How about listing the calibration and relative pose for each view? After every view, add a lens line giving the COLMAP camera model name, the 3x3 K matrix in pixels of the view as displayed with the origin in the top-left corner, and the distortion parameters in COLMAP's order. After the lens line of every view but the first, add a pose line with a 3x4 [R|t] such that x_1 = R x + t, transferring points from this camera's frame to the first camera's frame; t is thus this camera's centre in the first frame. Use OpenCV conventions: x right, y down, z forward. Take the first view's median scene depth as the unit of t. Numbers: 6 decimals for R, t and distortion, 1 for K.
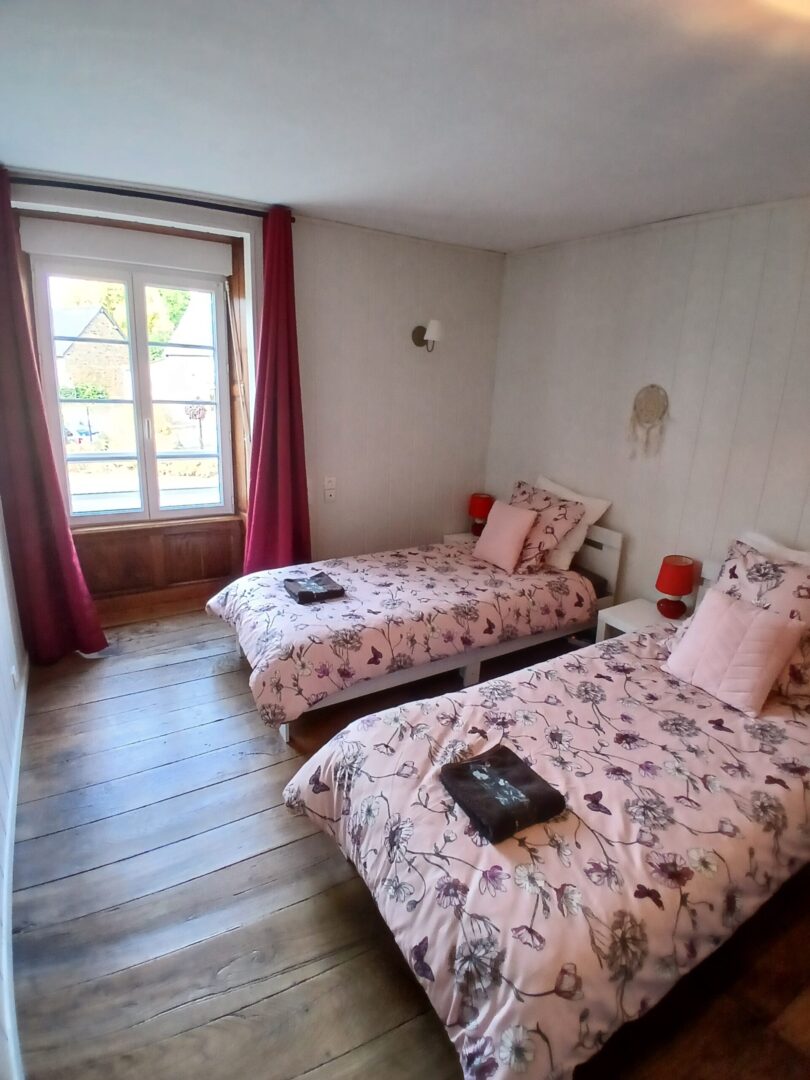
lens RADIAL K [[540.8, 0, 405.0], [0, 540.8, 540.0], [0, 0, 1]] dist [0.015145, -0.058482]
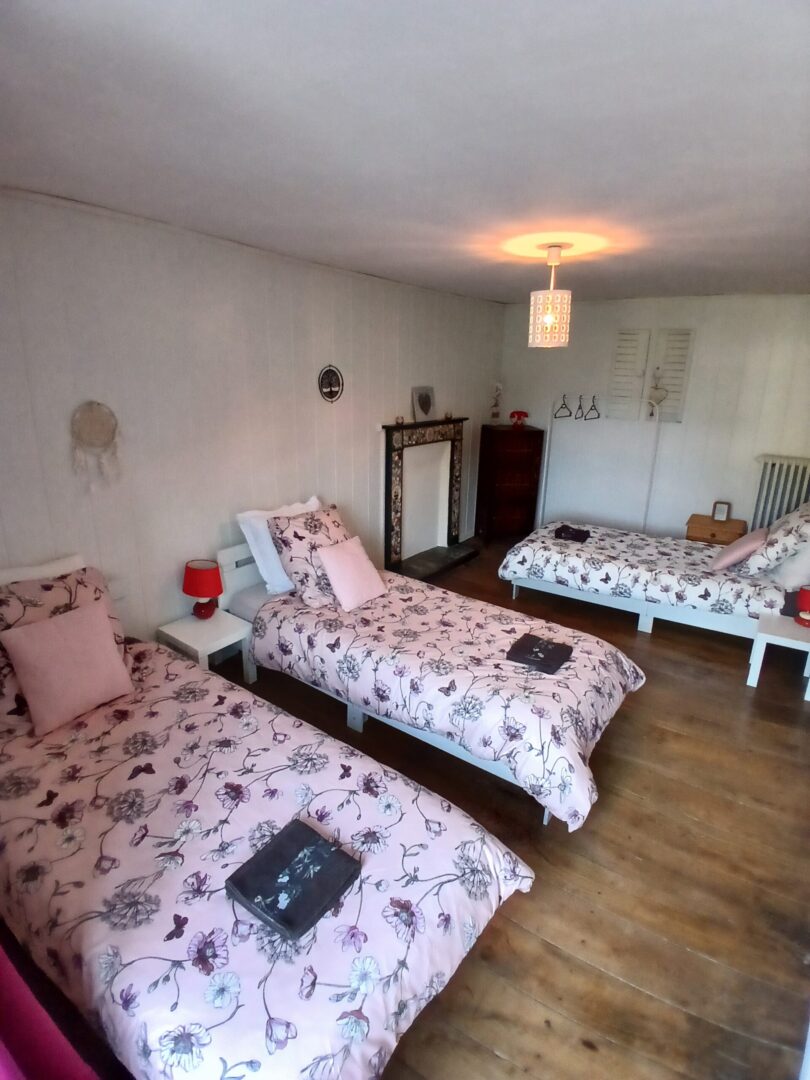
lens RADIAL K [[540.8, 0, 405.0], [0, 540.8, 540.0], [0, 0, 1]] dist [0.015145, -0.058482]
pose [[-0.429624, -0.318675, 0.844908, -0.557407], [0.206197, 0.876319, 0.435371, -0.395093], [-0.879151, 0.361264, -0.310778, 0.996722]]
